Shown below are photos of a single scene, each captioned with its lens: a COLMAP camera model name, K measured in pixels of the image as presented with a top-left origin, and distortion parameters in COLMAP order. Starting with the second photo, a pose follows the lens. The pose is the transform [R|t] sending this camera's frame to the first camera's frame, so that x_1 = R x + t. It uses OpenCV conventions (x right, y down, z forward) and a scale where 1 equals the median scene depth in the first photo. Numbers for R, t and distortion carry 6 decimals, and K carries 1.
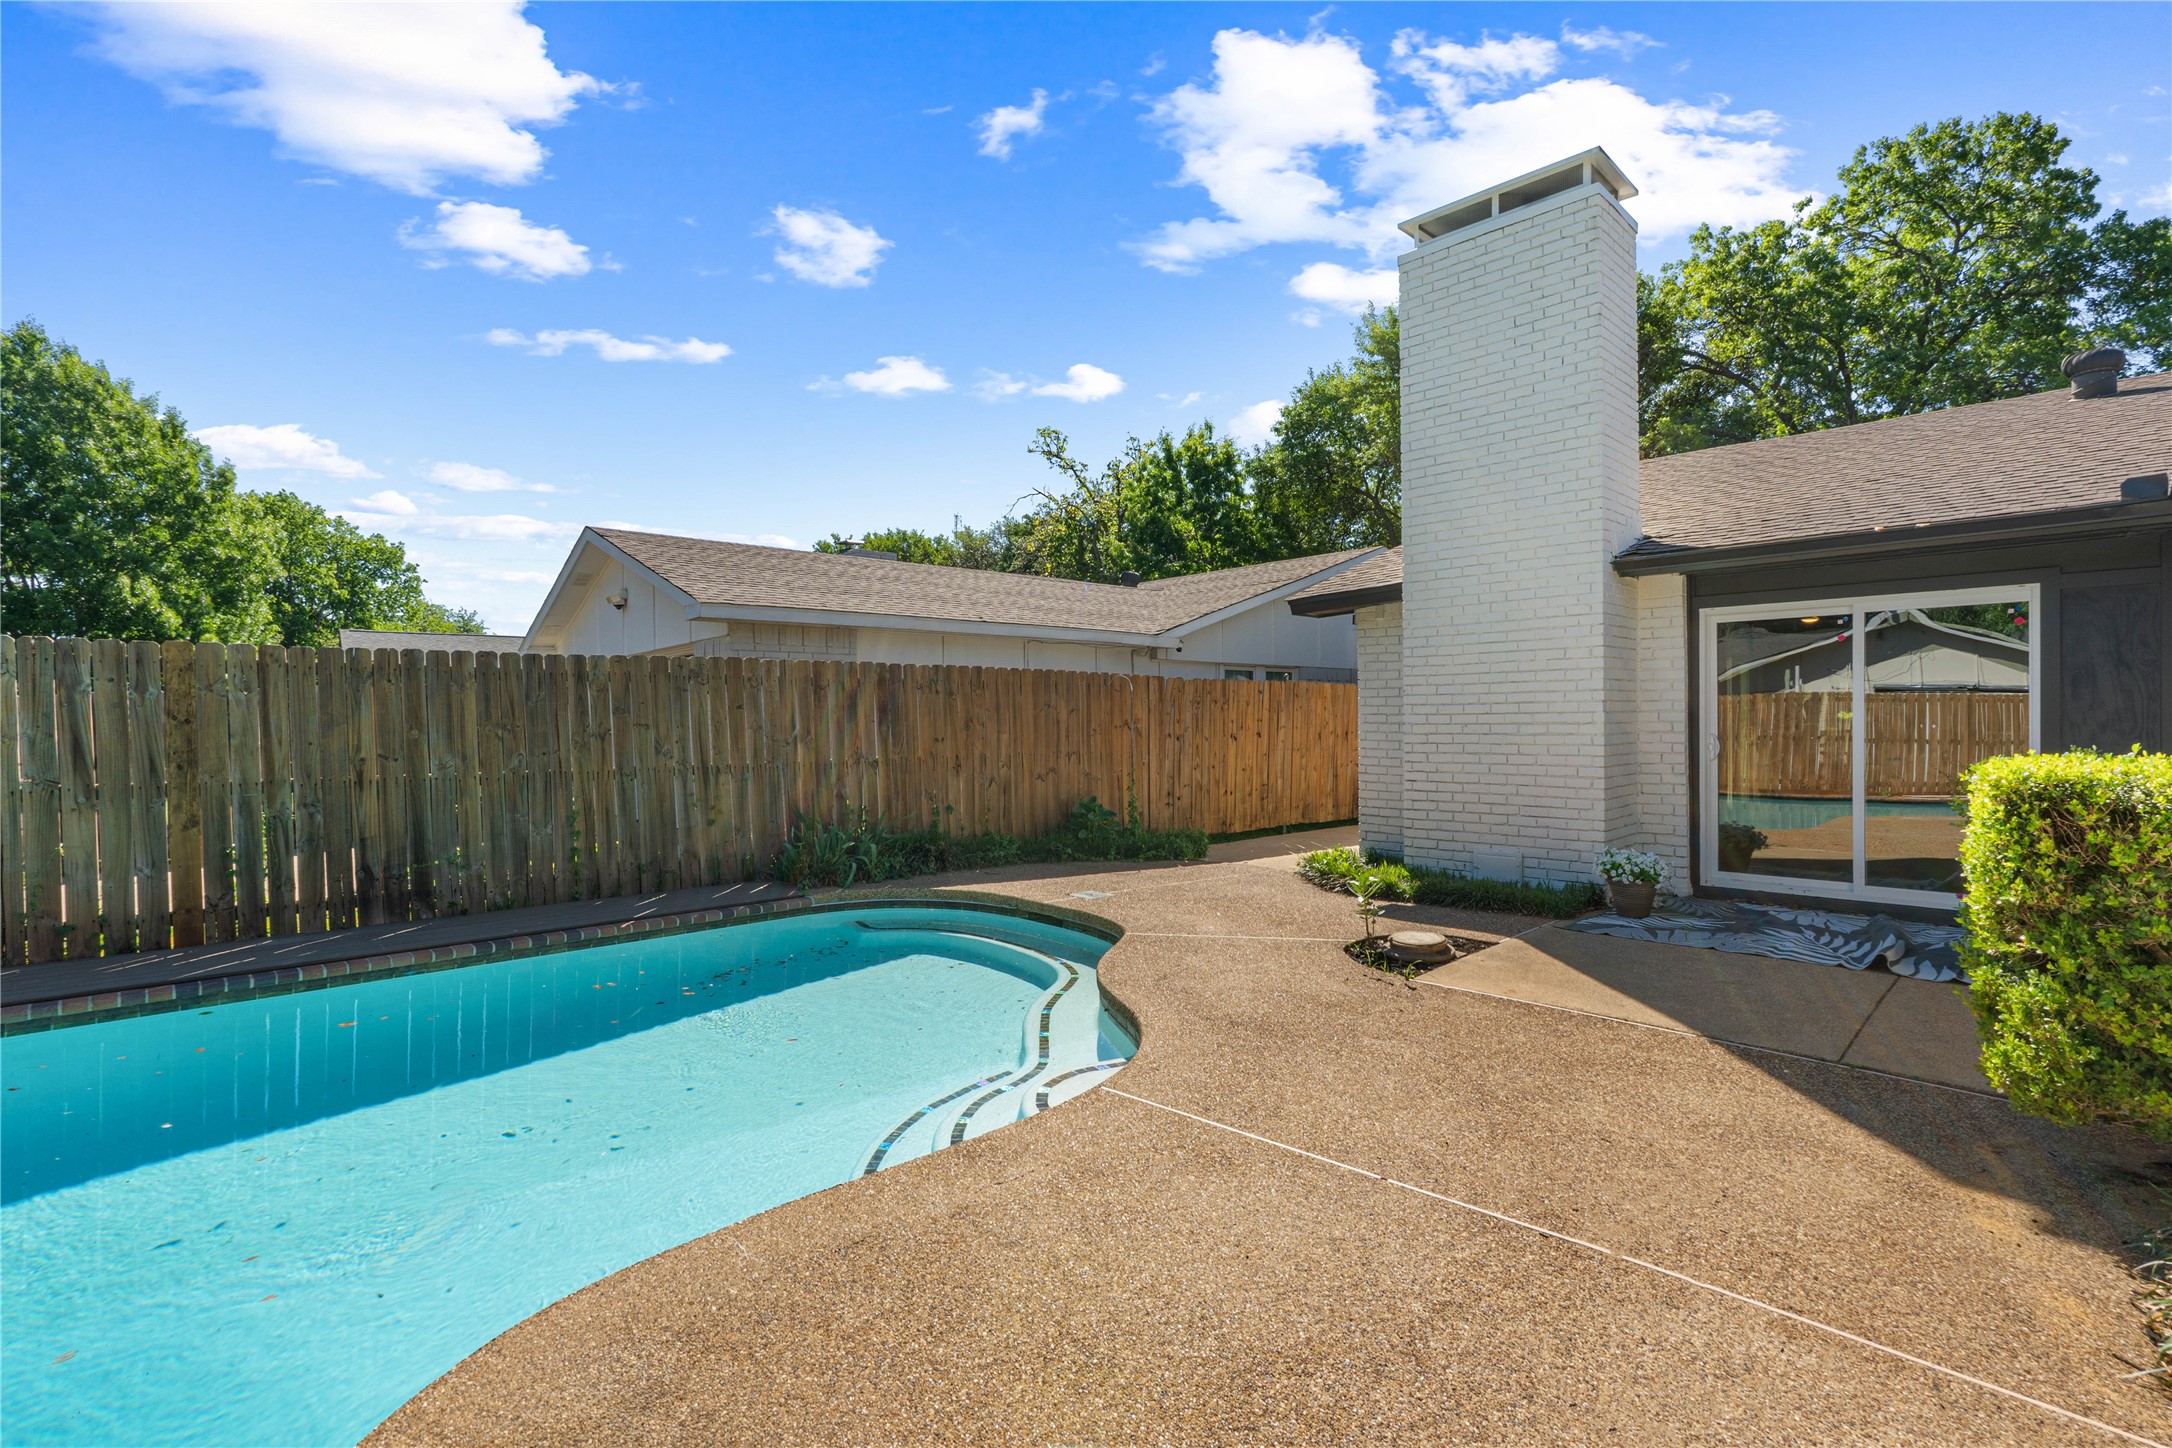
lens RADIAL K [[1000.6, 0, 1084.3], [0, 1000.6, 723.5], [0, 0, 1]] dist [-0.003192, -0.000246]
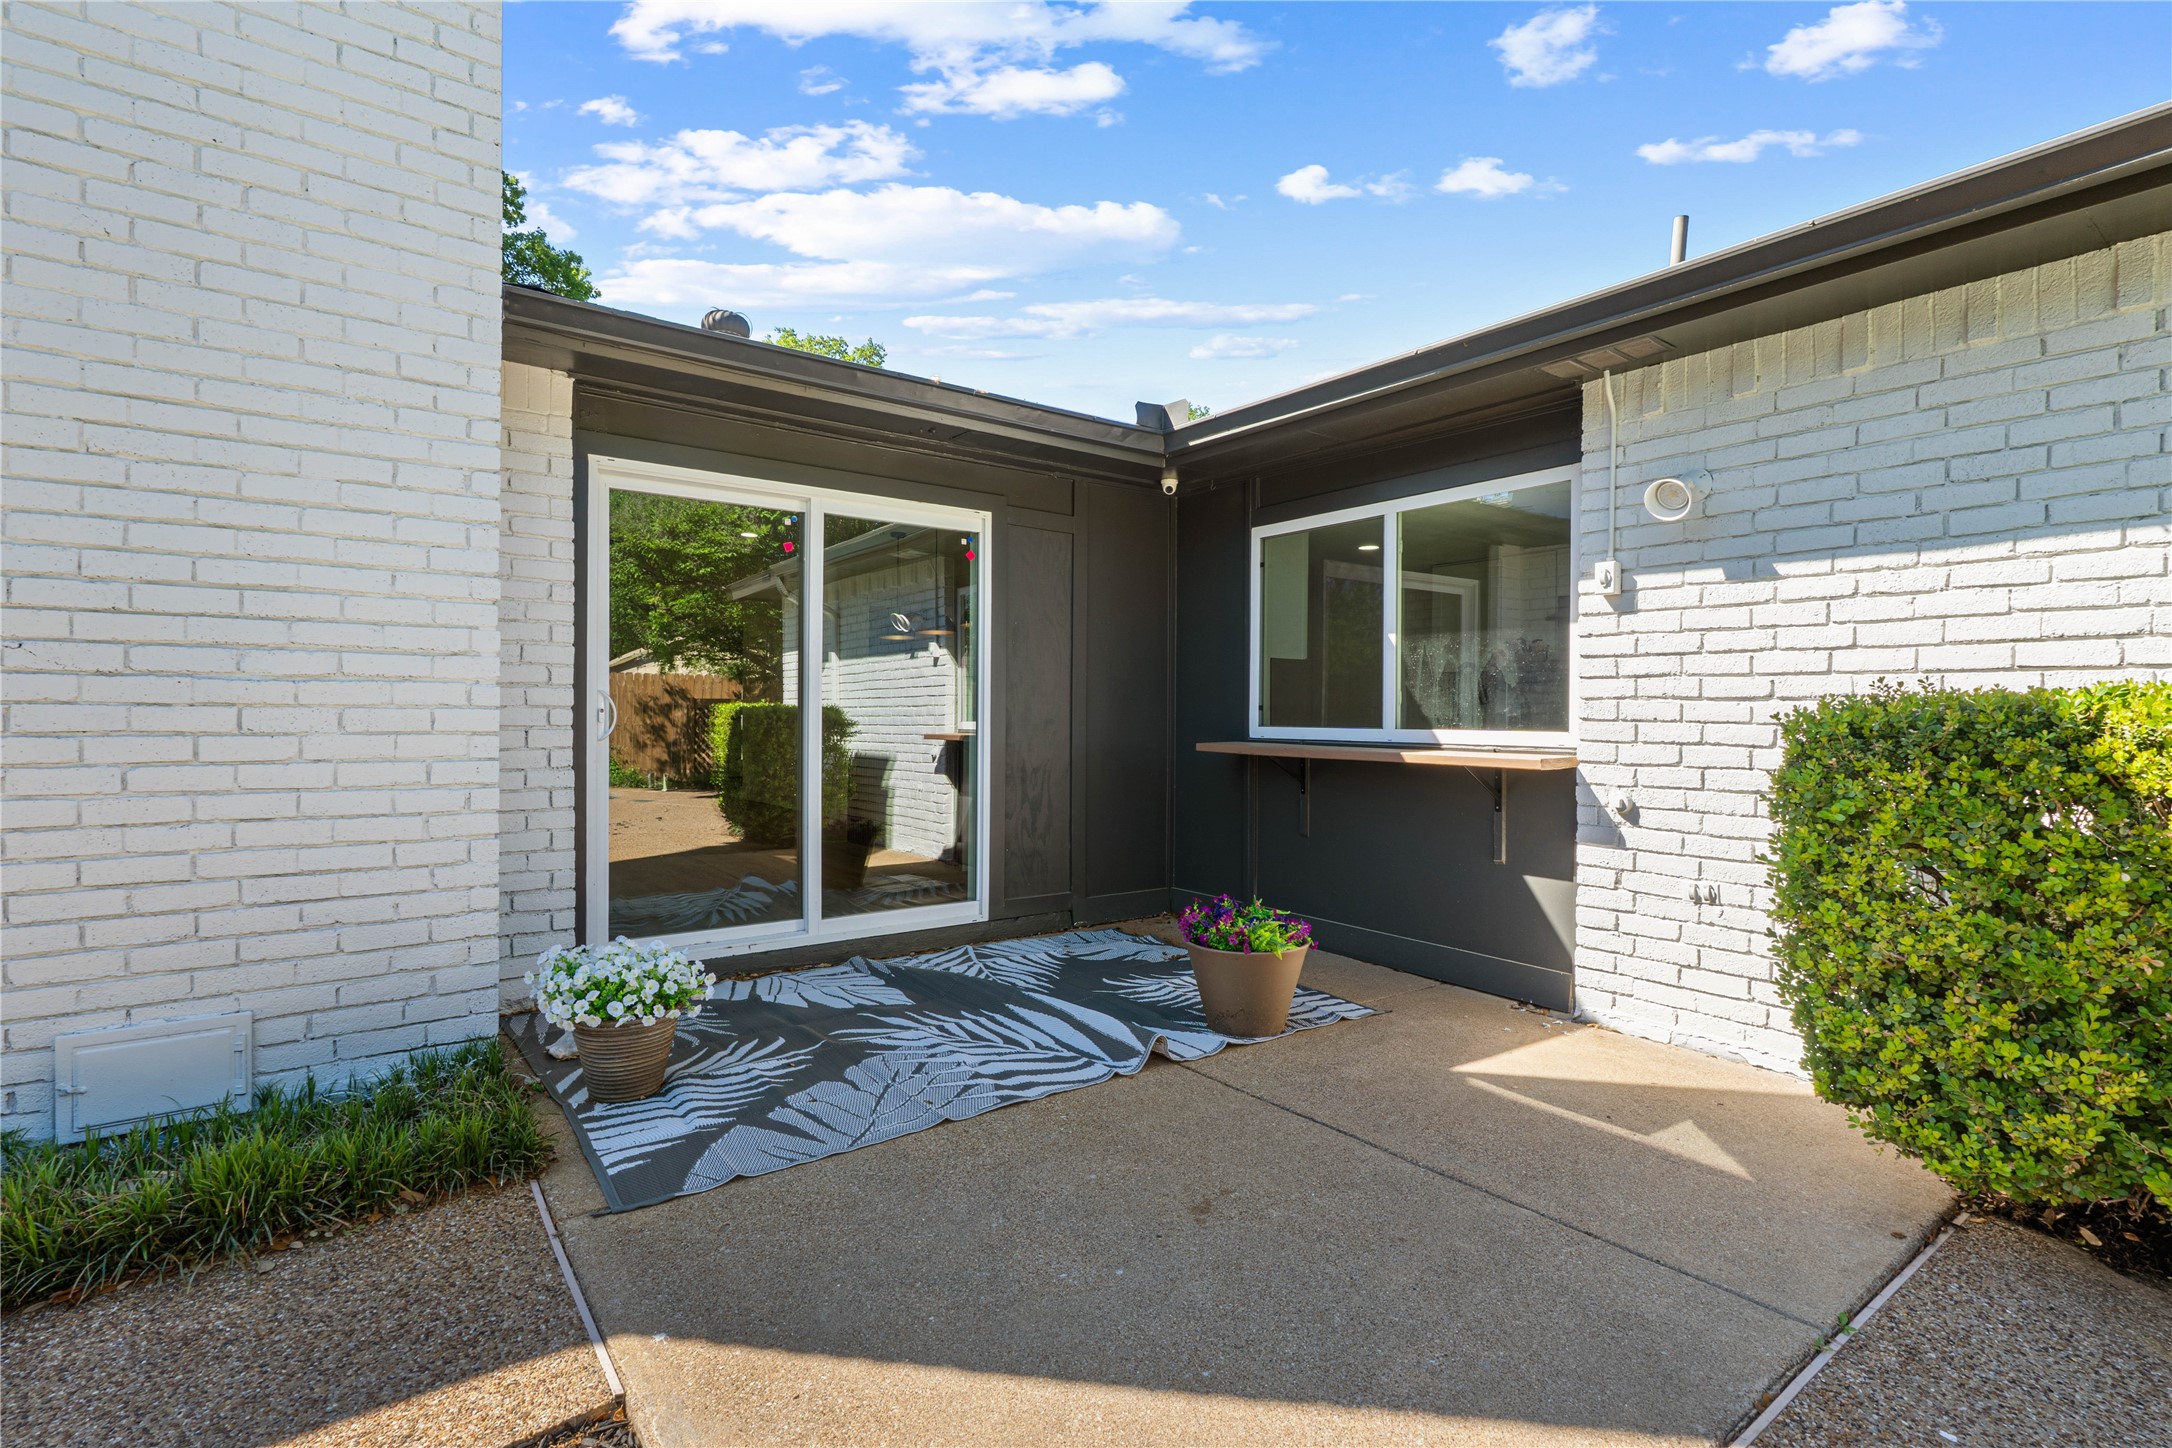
lens RADIAL K [[1000.6, 0, 1089.7], [0, 1000.6, 722.4], [0, 0, 1]] dist [-0.003192, -0.000246]
pose [[0.126821, 0.000839, 0.991925, 0.126465], [-0.003205, 0.999995, -0.000436, 0.026815], [-0.991920, -0.003124, 0.126823, 0.675606]]
